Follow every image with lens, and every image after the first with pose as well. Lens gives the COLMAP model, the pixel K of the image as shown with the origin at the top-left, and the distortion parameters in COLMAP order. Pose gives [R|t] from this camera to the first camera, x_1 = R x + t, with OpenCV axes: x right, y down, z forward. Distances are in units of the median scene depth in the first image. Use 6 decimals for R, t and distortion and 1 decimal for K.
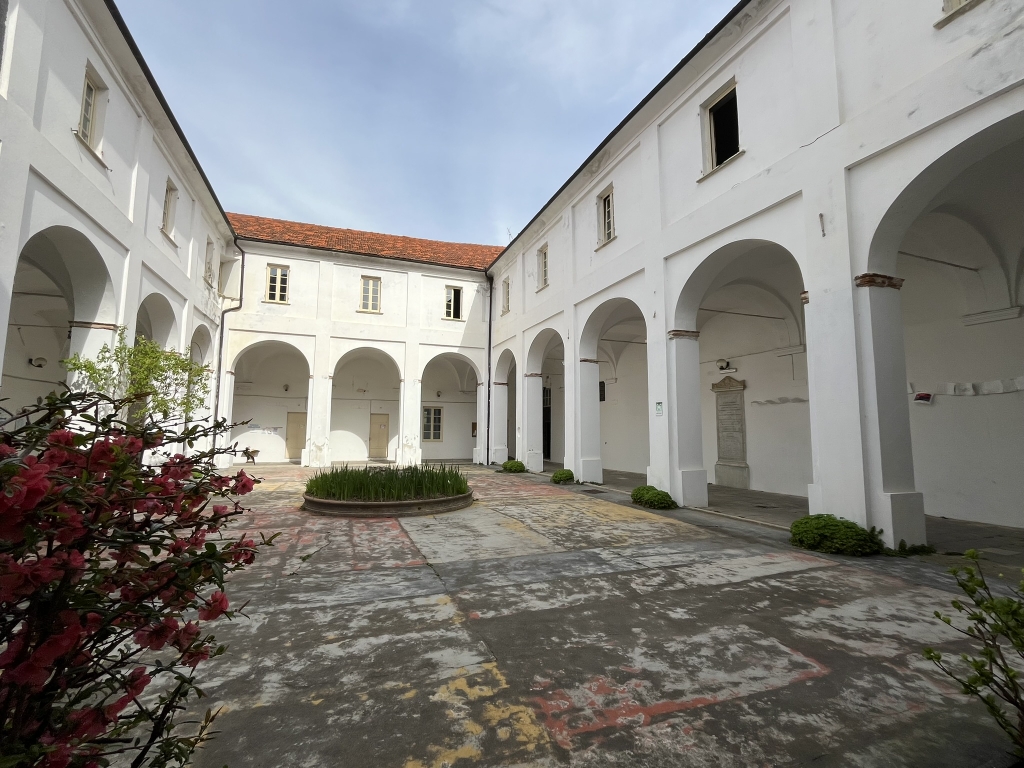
lens RADIAL K [[445.2, 0, 511.7], [0, 445.2, 388.2], [0, 0, 1]] dist [0.000960, 0.000735]
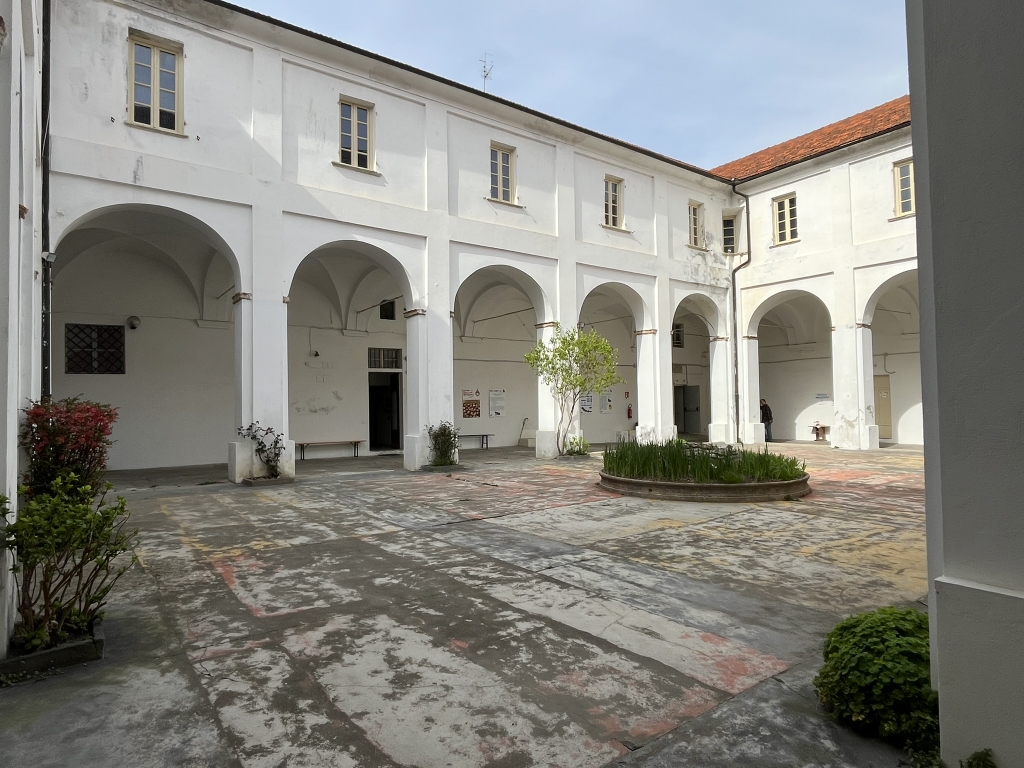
lens RADIAL K [[604.9, 0, 511.0], [0, 604.9, 382.8], [0, 0, 1]] dist [-0.002223, -0.000901]
pose [[0.266095, -0.048949, -0.962703, 1.403599], [0.107883, 0.993948, -0.020718, 0.102910], [0.957891, -0.098346, 0.269766, 0.757816]]
